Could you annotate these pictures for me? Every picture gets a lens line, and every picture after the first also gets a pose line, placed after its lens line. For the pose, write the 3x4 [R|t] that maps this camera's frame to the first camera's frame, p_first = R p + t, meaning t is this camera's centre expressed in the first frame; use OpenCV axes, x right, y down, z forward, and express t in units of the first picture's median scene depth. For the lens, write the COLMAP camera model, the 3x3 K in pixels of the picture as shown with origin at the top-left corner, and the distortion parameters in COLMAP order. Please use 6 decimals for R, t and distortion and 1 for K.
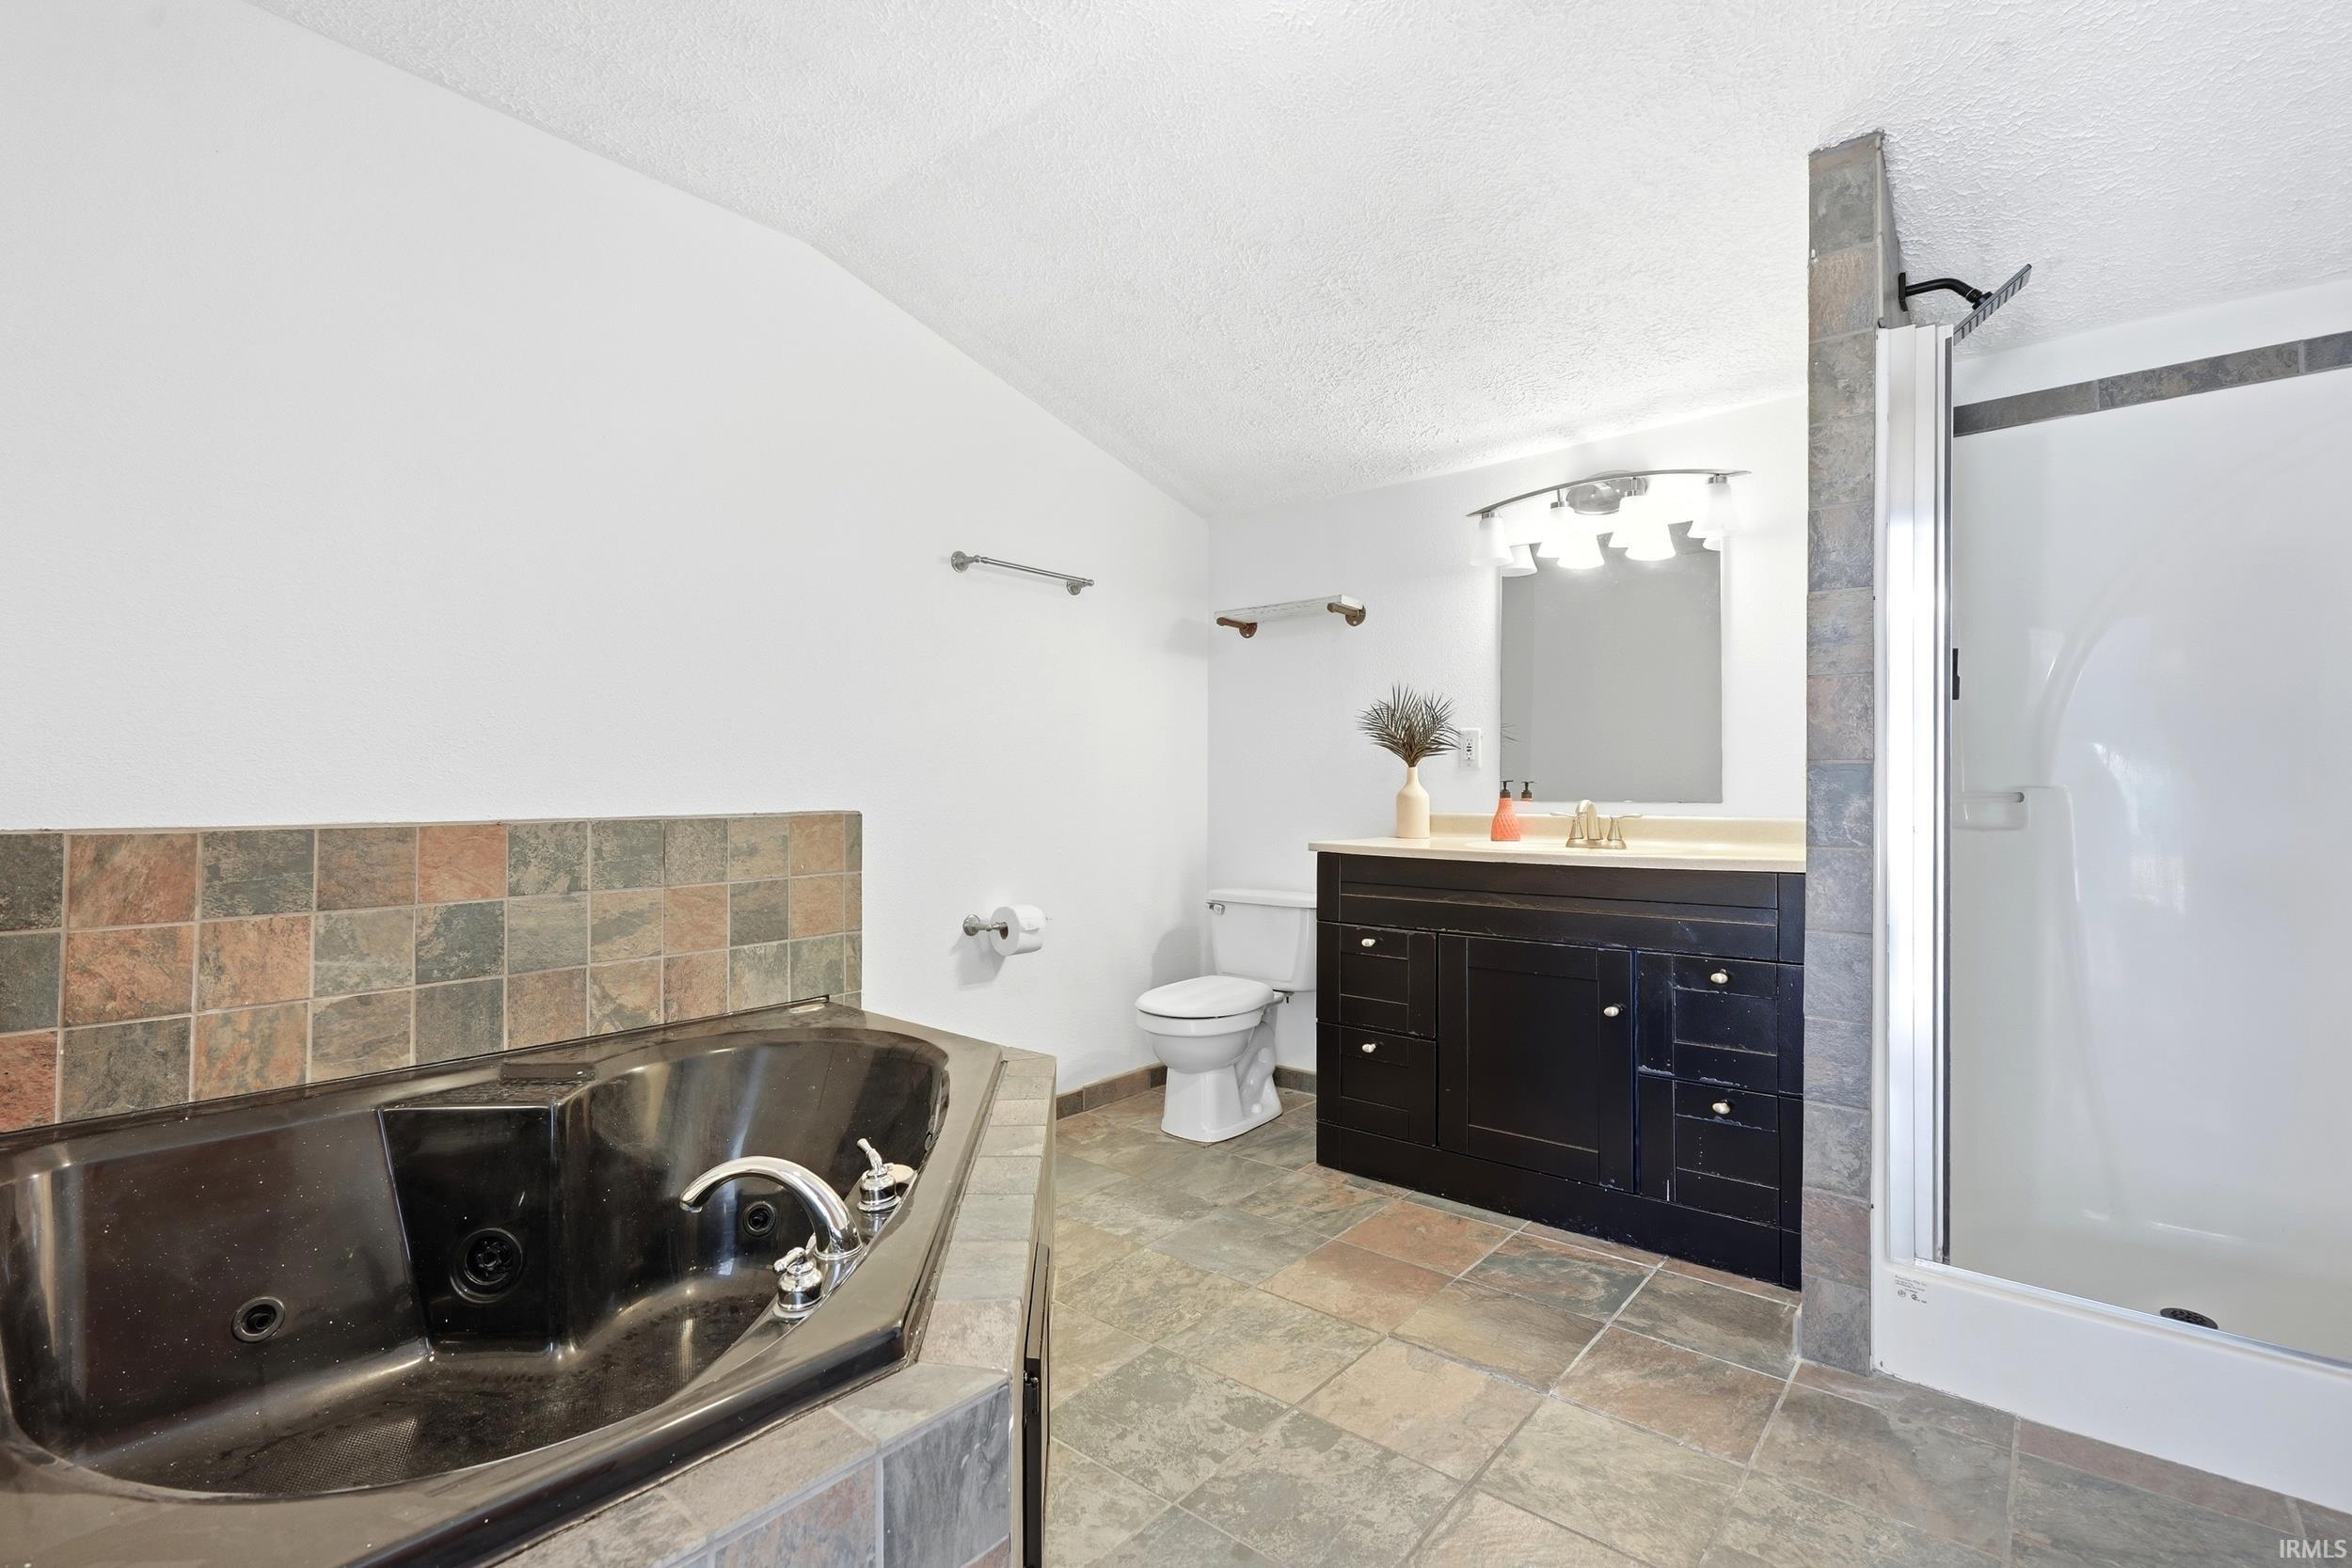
lens RADIAL K [[1103.5, 0, 1177.2], [0, 1103.5, 771.3], [0, 0, 1]] dist [-0.000119, 0.001845]
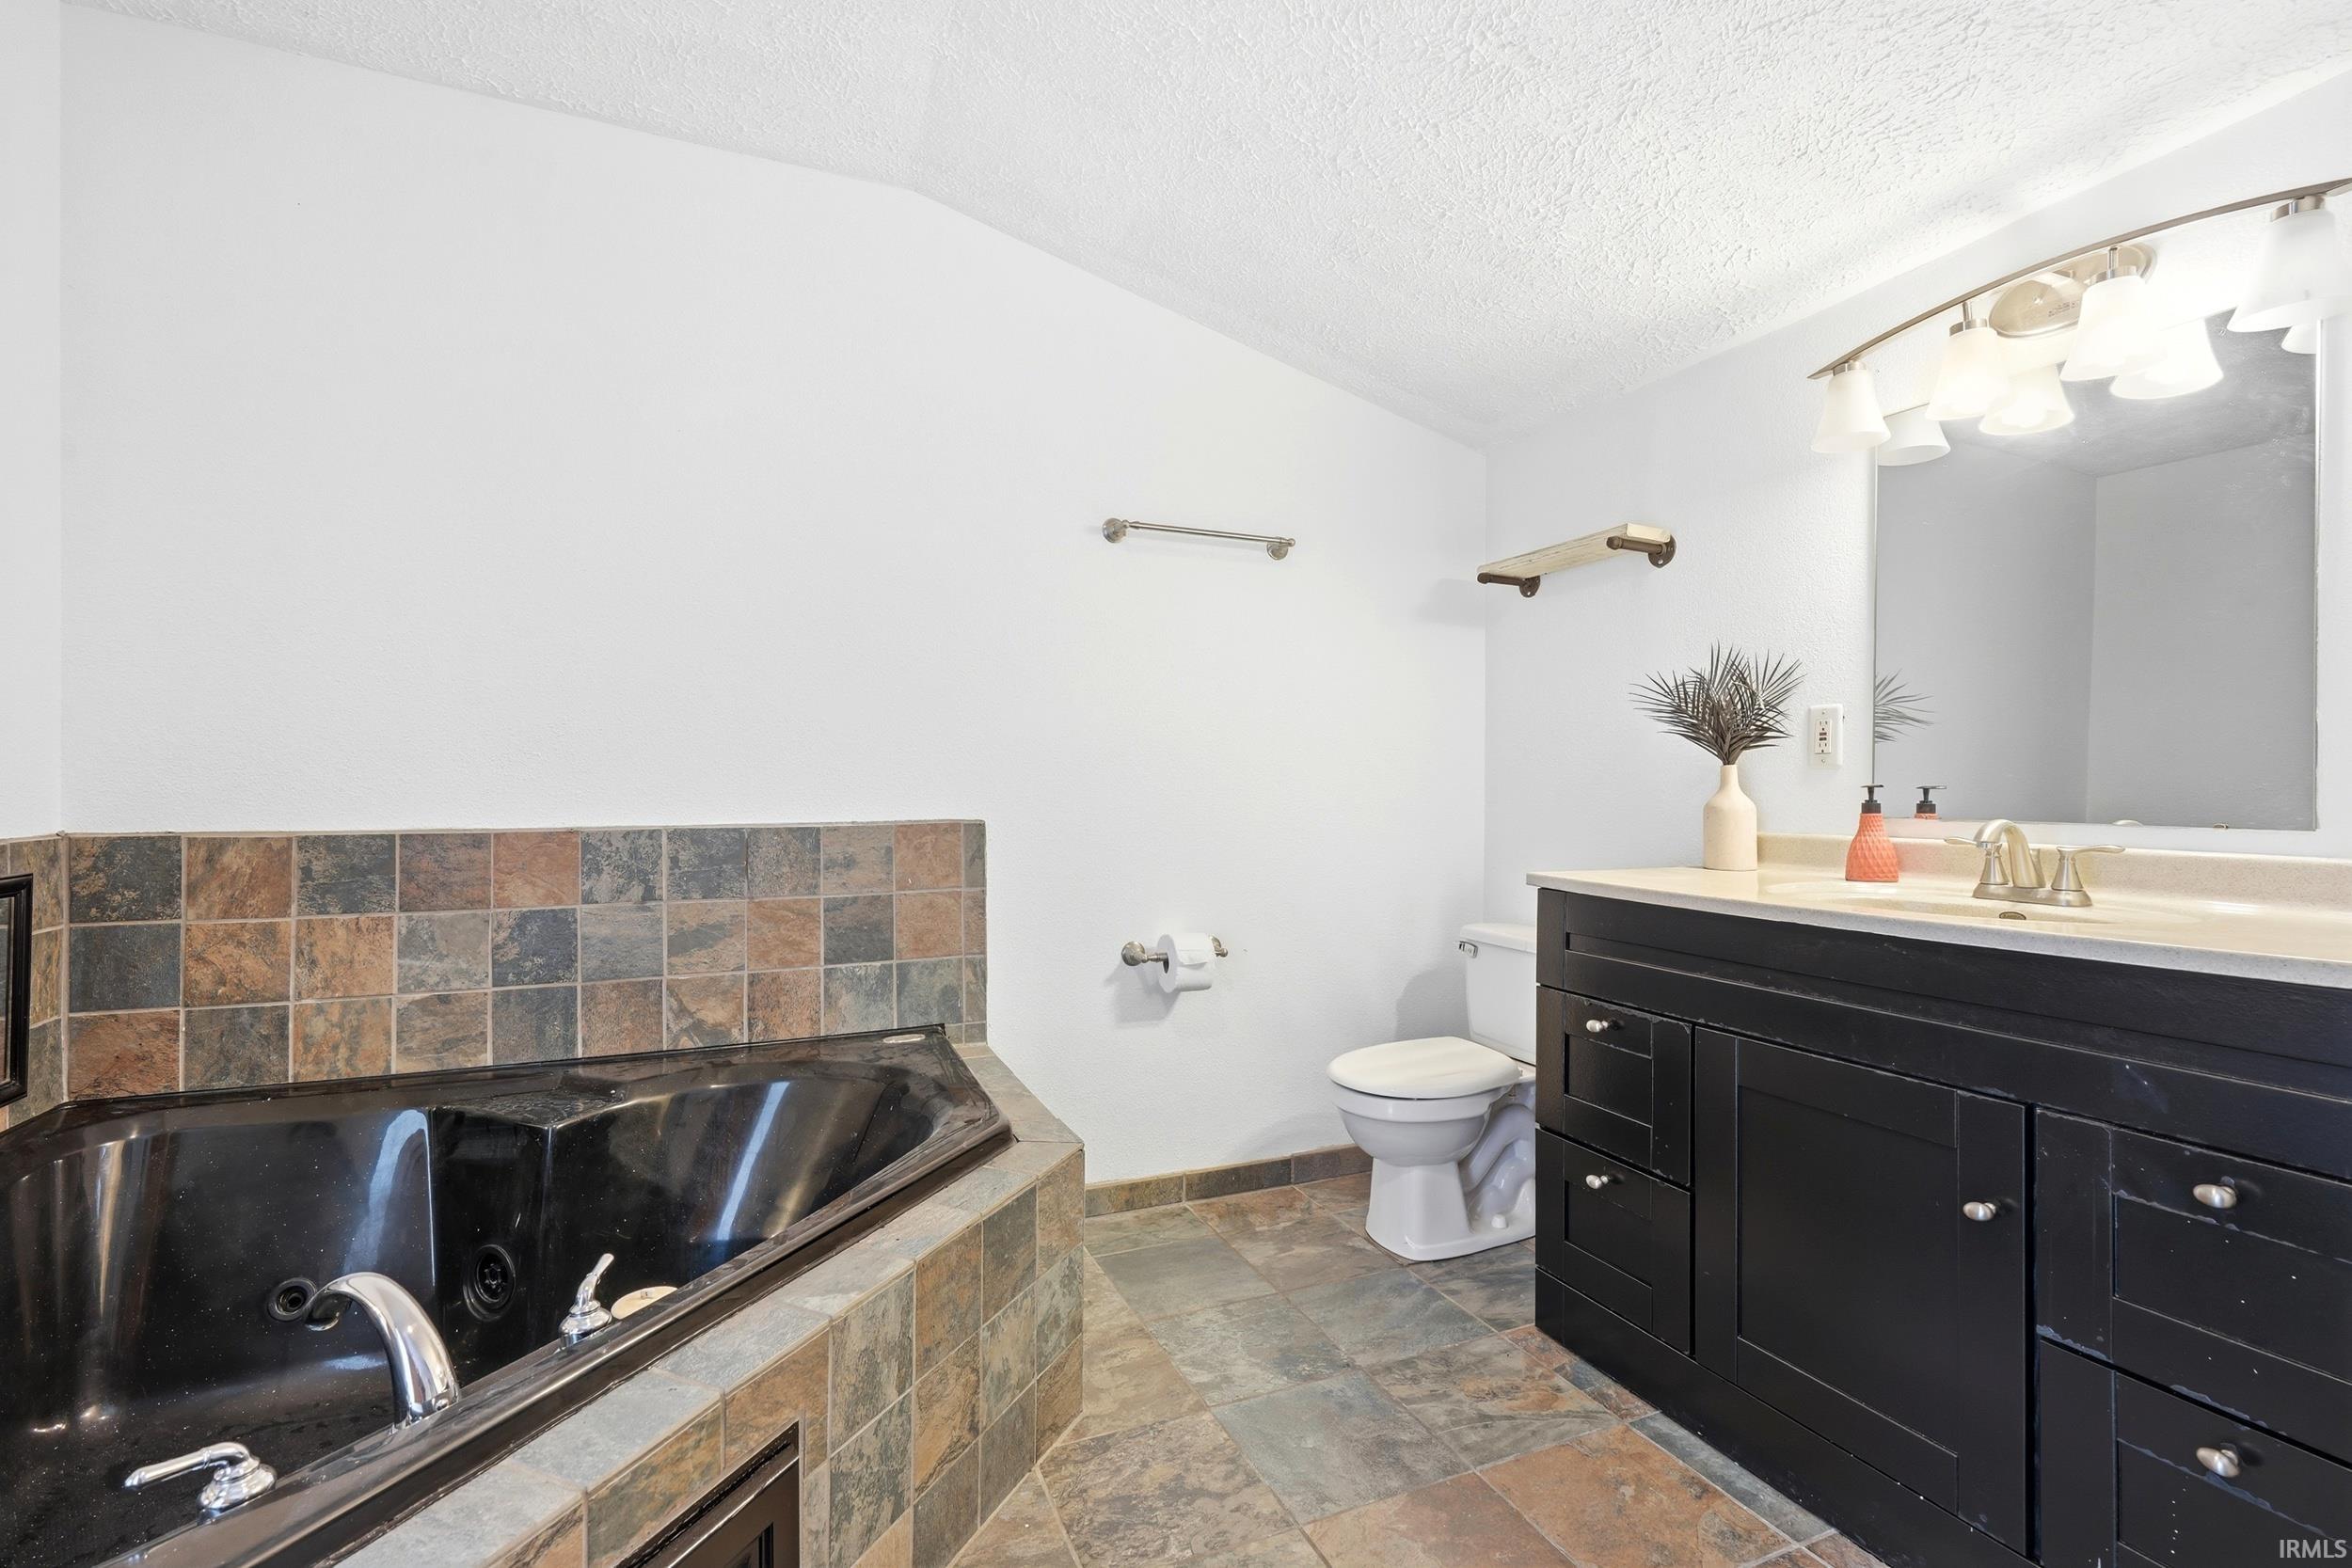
lens RADIAL K [[1064.5, 0, 1176.0], [0, 1064.5, 784.0], [0, 0, 1]] dist [-0.001190, 0.000651]
pose [[0.890553, -0.000156, -0.454880, 0.272255], [0.006027, 0.999916, 0.011457, -0.002326], [0.454840, -0.012944, 0.890479, 0.343550]]
